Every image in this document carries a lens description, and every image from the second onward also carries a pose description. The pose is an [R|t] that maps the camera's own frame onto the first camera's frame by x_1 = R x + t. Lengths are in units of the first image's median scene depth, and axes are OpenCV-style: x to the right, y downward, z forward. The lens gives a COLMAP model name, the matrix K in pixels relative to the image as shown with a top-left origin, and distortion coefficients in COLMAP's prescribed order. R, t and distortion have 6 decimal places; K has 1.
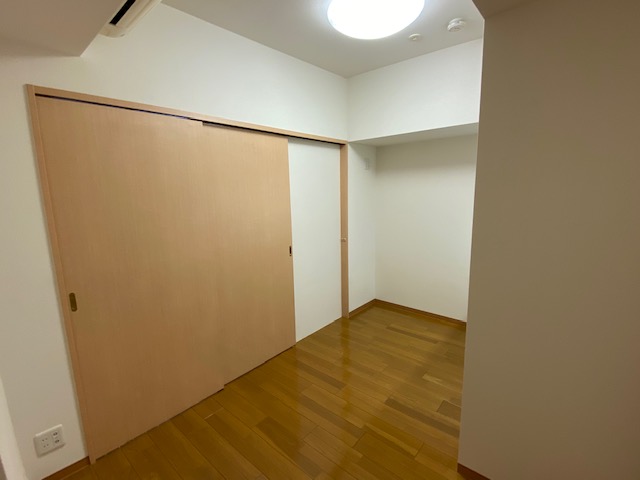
lens RADIAL K [[300.6, 0, 318.0], [0, 300.6, 240.6], [0, 0, 1]] dist [-0.021443, -0.001132]
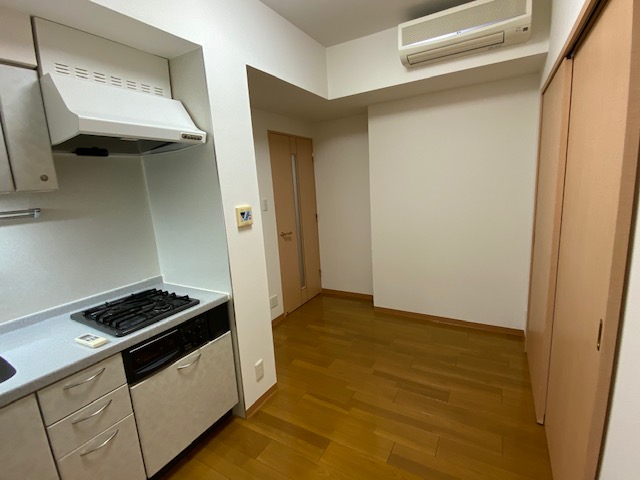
lens RADIAL K [[300.6, 0, 321.8], [0, 300.6, 238.6], [0, 0, 1]] dist [-0.021443, -0.001132]
pose [[-0.983356, 0.114080, -0.141411, 0.321787], [0.060489, 0.939465, 0.337263, -0.260743], [0.171326, 0.323096, -0.930729, 1.712526]]
